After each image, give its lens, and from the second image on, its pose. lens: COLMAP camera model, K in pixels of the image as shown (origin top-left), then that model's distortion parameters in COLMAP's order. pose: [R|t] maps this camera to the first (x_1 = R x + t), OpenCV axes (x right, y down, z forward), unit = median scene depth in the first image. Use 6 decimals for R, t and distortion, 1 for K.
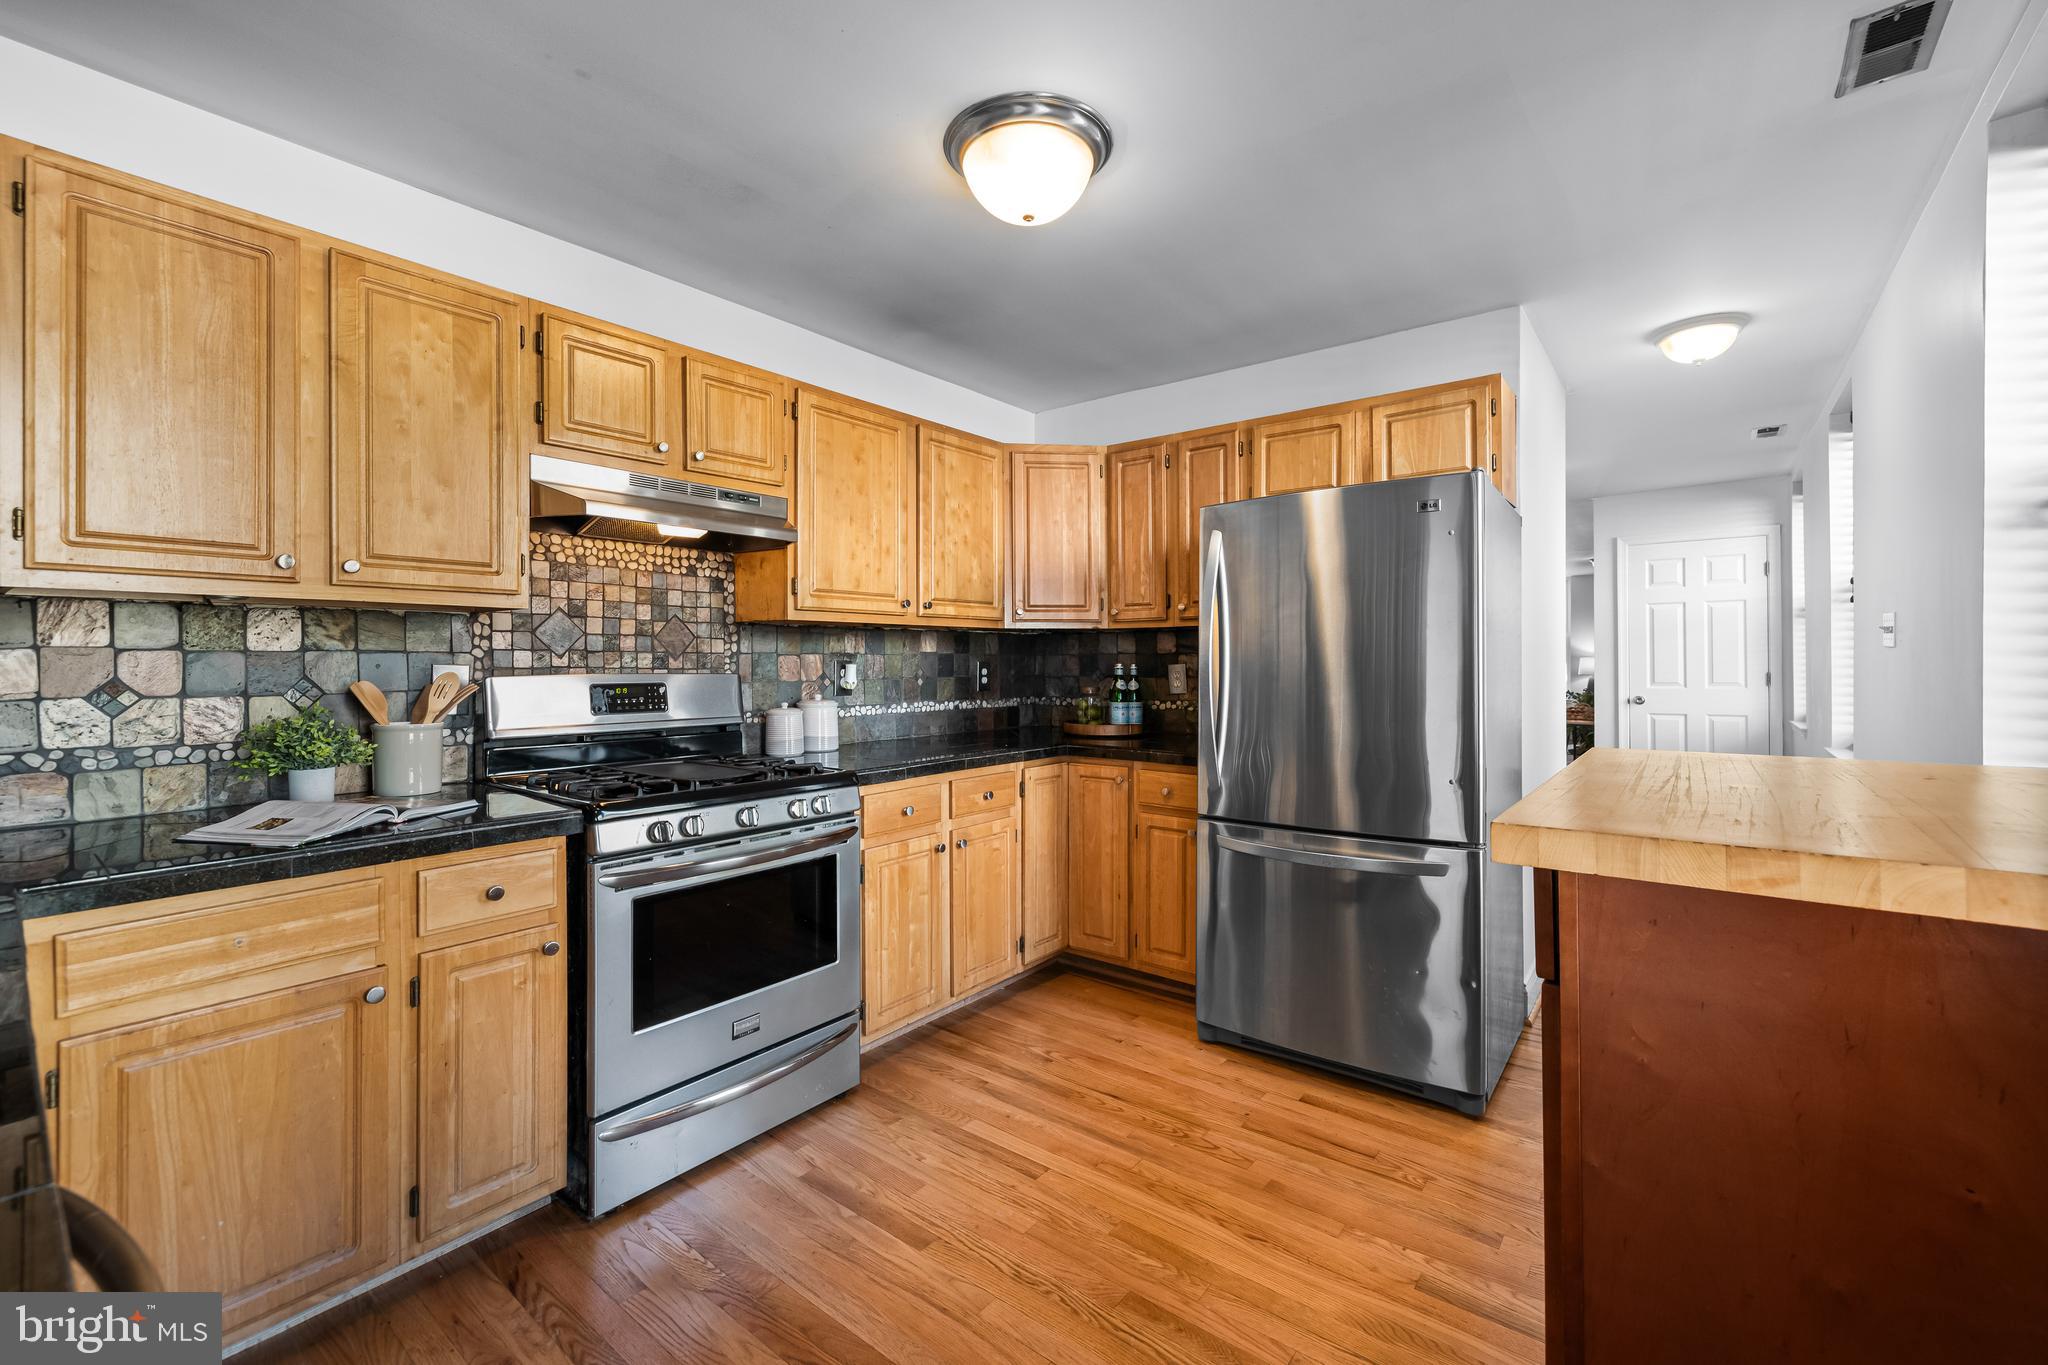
lens RADIAL K [[865.8, 0, 1014.7], [0, 865.8, 656.2], [0, 0, 1]] dist [0.002775, 0.001146]
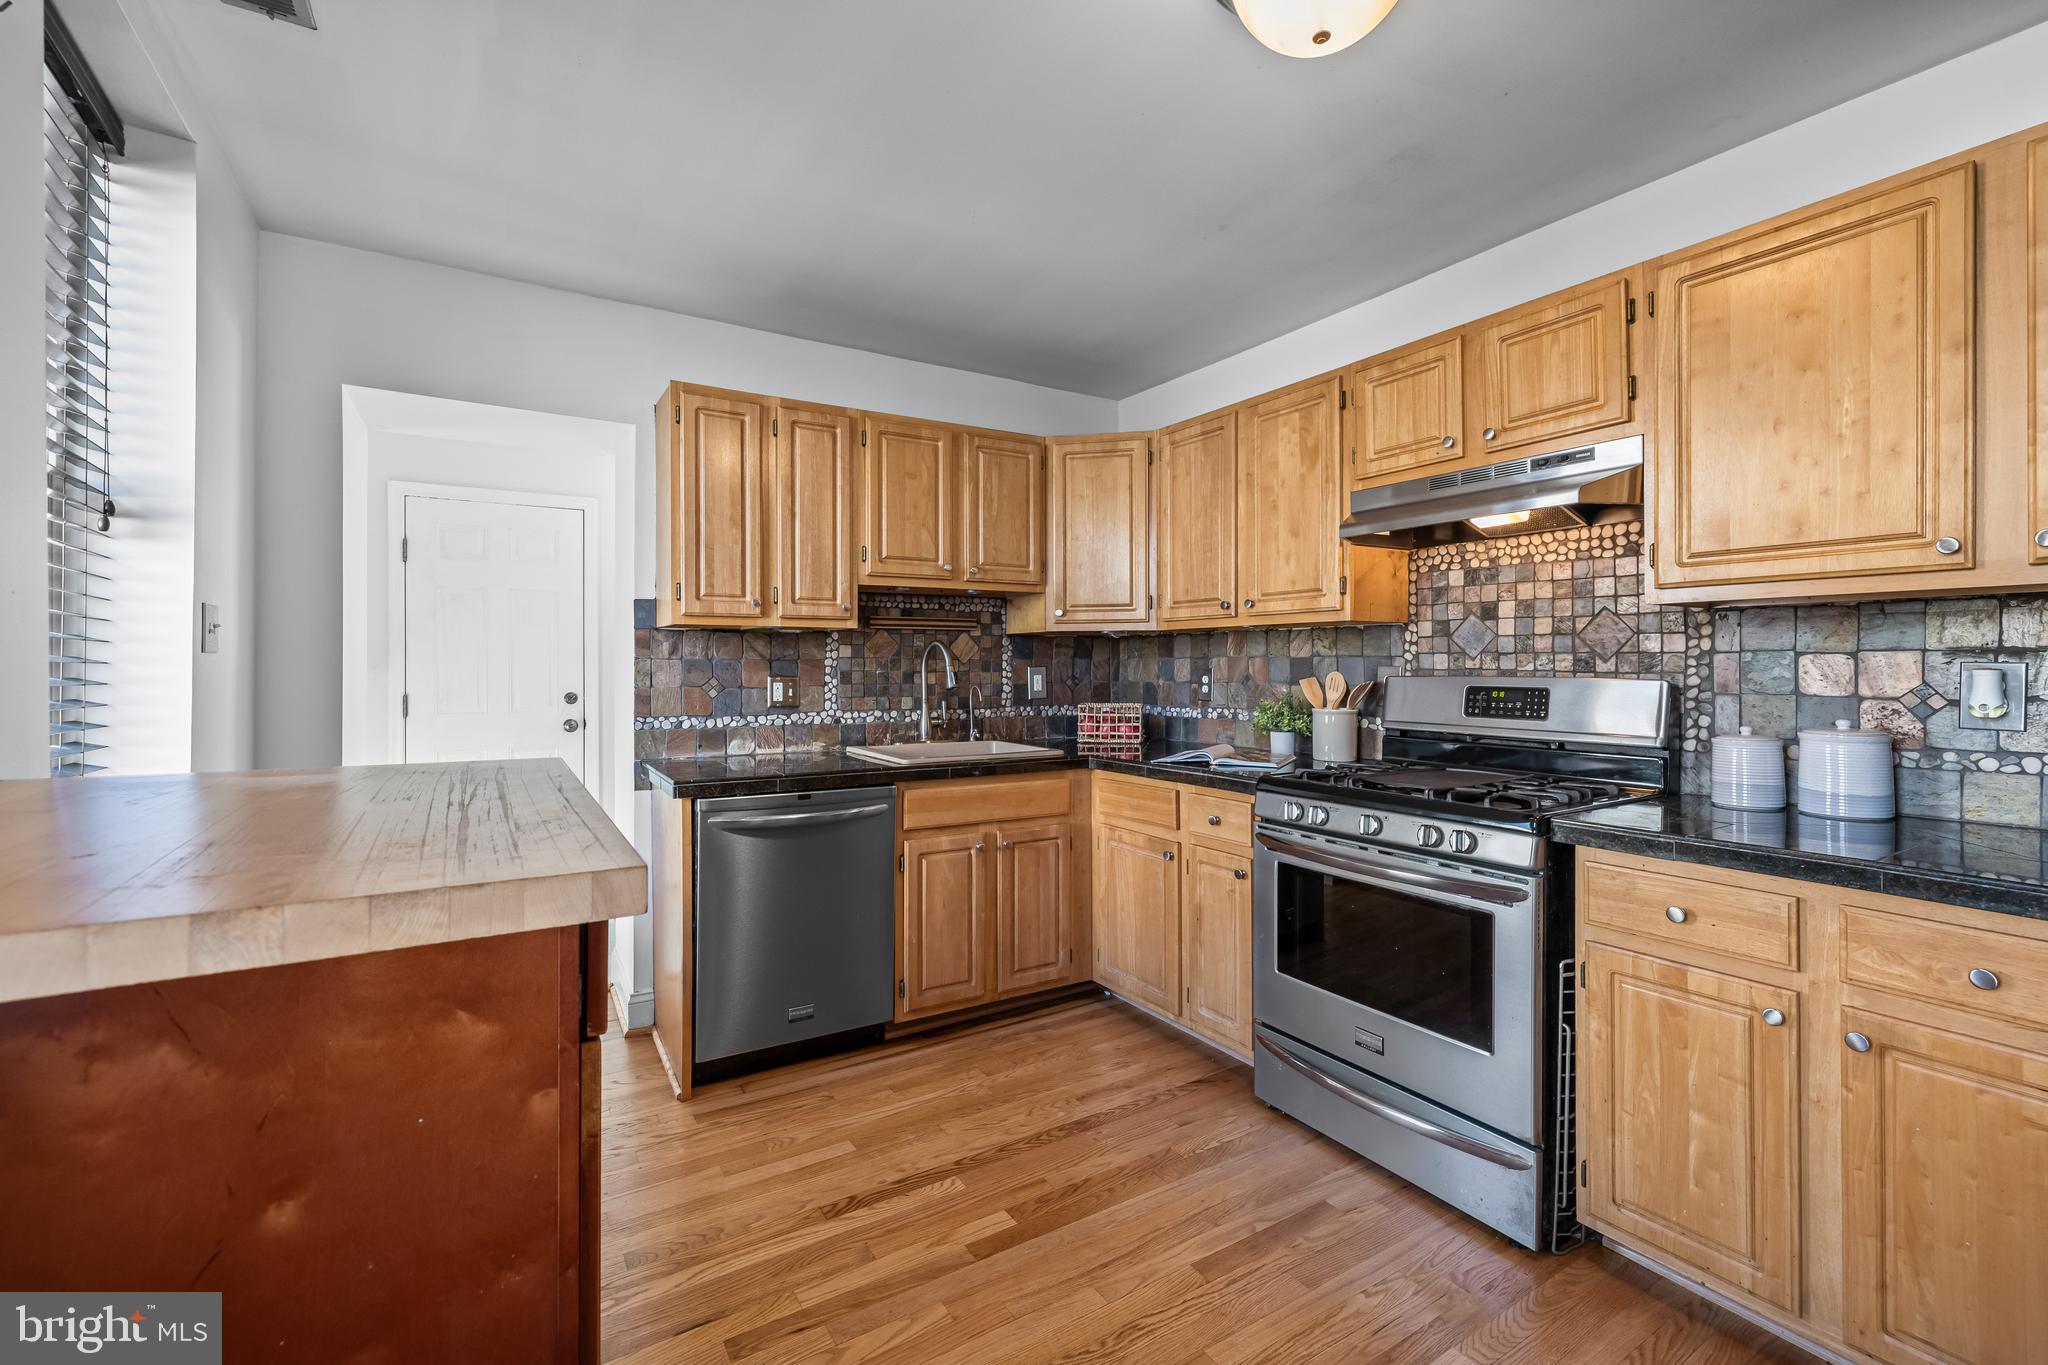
lens RADIAL K [[865.8, 0, 1019.1], [0, 865.8, 666.4], [0, 0, 1]] dist [0.002775, 0.001146]
pose [[-0.340114, 0.004323, -0.940374, 0.613029], [0.007738, 0.999968, 0.001798, 0.003295], [0.940352, -0.006665, -0.340137, 0.806323]]
